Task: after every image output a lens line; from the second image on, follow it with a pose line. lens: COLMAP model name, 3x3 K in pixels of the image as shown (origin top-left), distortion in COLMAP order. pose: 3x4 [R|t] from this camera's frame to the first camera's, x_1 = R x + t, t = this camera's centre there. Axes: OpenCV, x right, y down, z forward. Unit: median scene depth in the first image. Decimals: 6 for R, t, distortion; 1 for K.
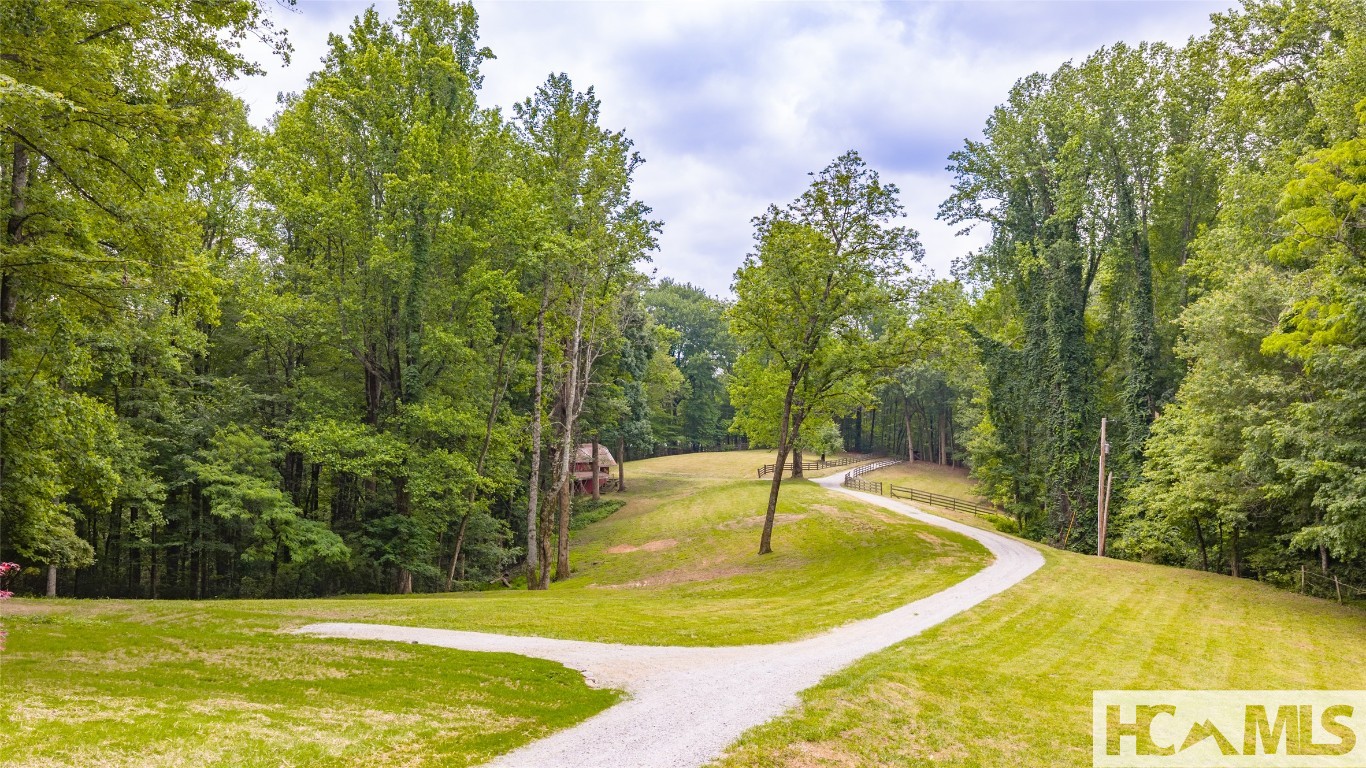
lens RADIAL K [[1123.2, 0, 684.4], [0, 1123.2, 381.8], [0, 0, 1]] dist [0.030972, -0.052918]
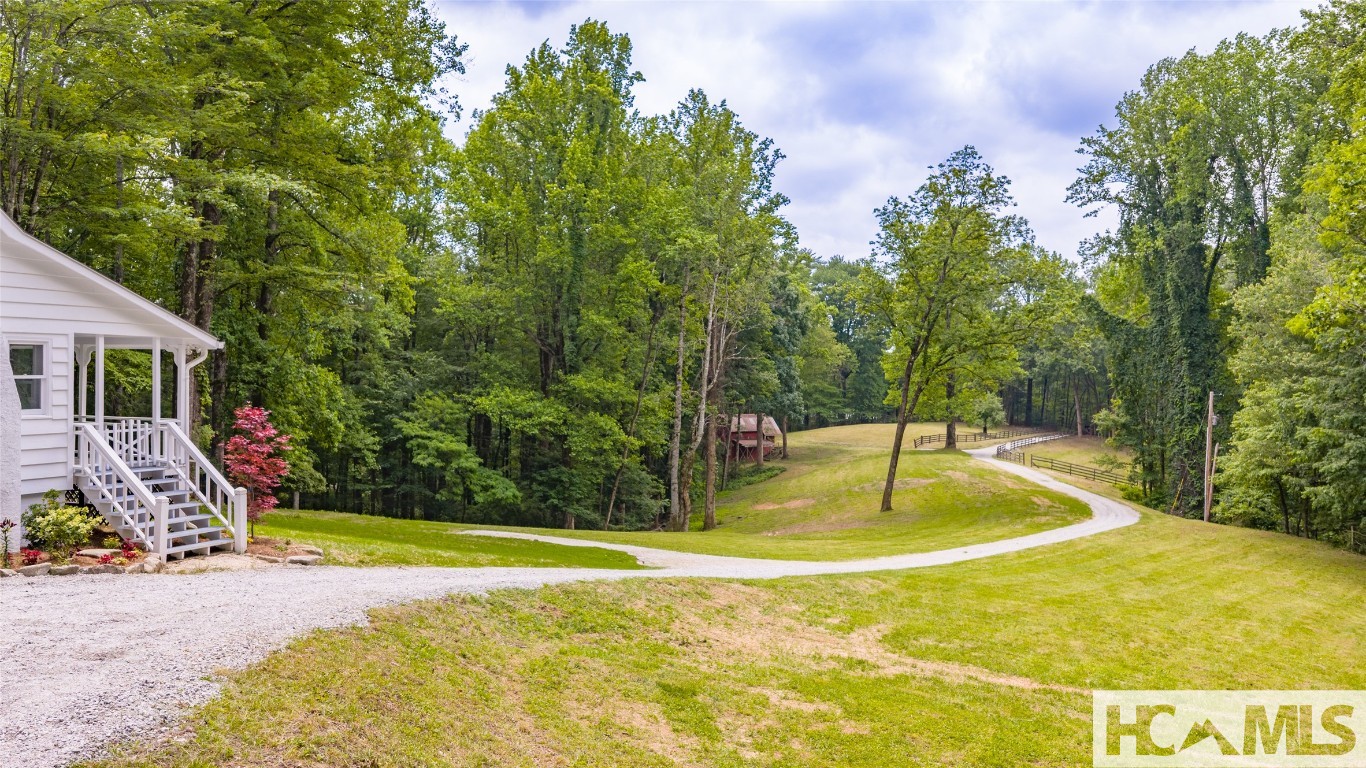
lens RADIAL K [[1123.2, 0, 684.4], [0, 1123.2, 381.8], [0, 0, 1]] dist [0.030972, -0.052918]
pose [[0.985041, 0.006174, -0.172208, 0.074898], [-0.002127, 0.999717, 0.023677, -0.001265], [0.172306, -0.022957, 0.984776, -0.143810]]
